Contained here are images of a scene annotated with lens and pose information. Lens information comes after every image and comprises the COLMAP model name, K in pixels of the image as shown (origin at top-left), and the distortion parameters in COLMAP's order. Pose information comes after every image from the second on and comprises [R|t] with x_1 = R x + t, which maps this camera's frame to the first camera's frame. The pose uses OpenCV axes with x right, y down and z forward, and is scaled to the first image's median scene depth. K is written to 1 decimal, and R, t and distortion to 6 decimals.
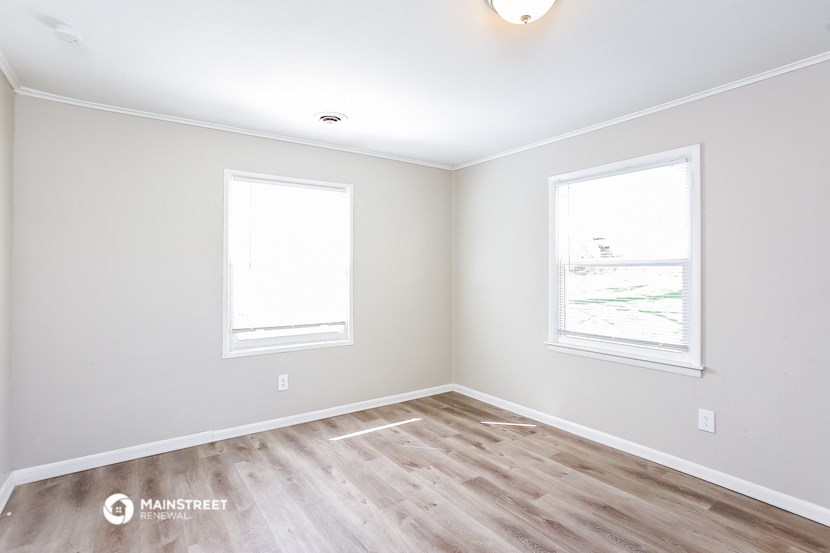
lens RADIAL K [[418.1, 0, 407.0], [0, 418.1, 270.3], [0, 0, 1]] dist [-0.065476, 0.041530]
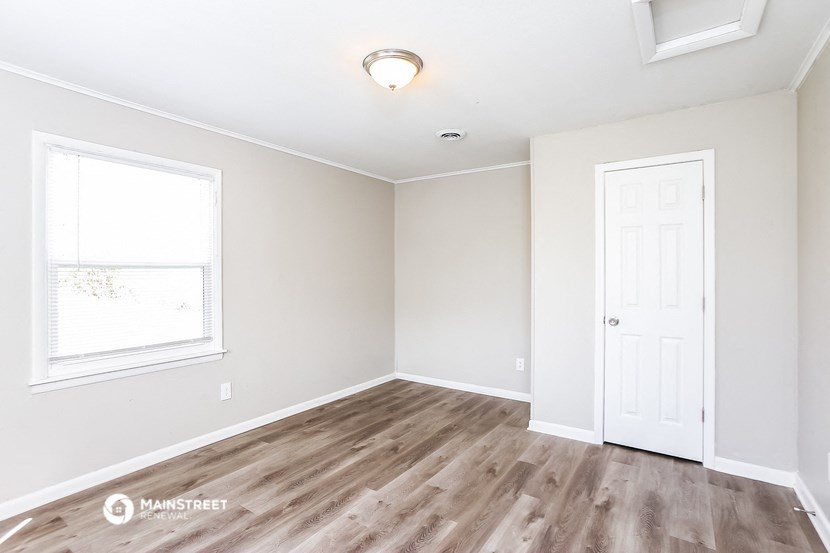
lens RADIAL K [[418.1, 0, 407.0], [0, 418.1, 270.3], [0, 0, 1]] dist [-0.065476, 0.041530]
pose [[-0.362935, 0.001497, 0.931813, -0.610769], [-0.001539, 0.999996, -0.002206, -0.004100], [-0.931813, -0.002235, -0.362931, 0.871372]]
